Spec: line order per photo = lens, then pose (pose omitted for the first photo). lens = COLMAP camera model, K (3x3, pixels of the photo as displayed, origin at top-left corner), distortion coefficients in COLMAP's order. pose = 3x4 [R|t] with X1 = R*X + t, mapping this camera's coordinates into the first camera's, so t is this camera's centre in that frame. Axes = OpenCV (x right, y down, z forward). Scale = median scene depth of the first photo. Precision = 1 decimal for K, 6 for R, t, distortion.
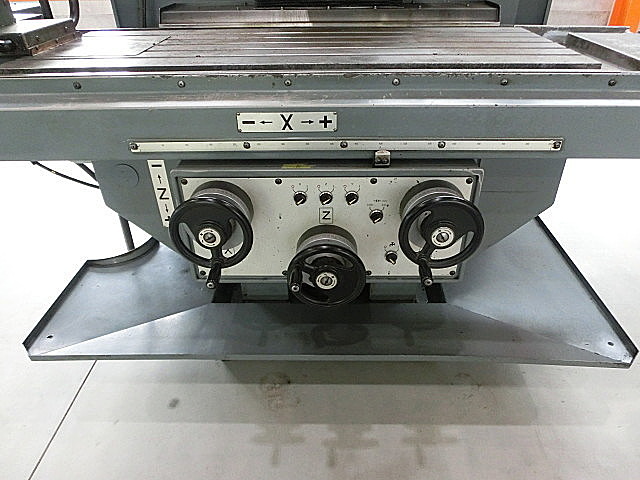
lens RADIAL K [[445.9, 0, 320.0], [0, 445.9, 240.0], [0, 0, 1]] dist [-0.041217, 0.030886]
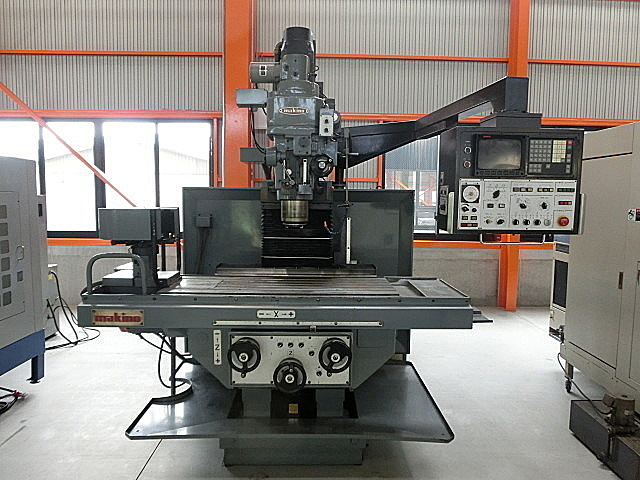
lens RADIAL K [[445.9, 0, 320.0], [0, 445.9, 240.0], [0, 0, 1]] dist [-0.041217, 0.030886]
pose [[0.998711, 0.021553, 0.045953, 0.050382], [0.002736, 0.881191, -0.472752, 0.561464], [-0.050682, 0.472269, 0.879996, -1.451966]]
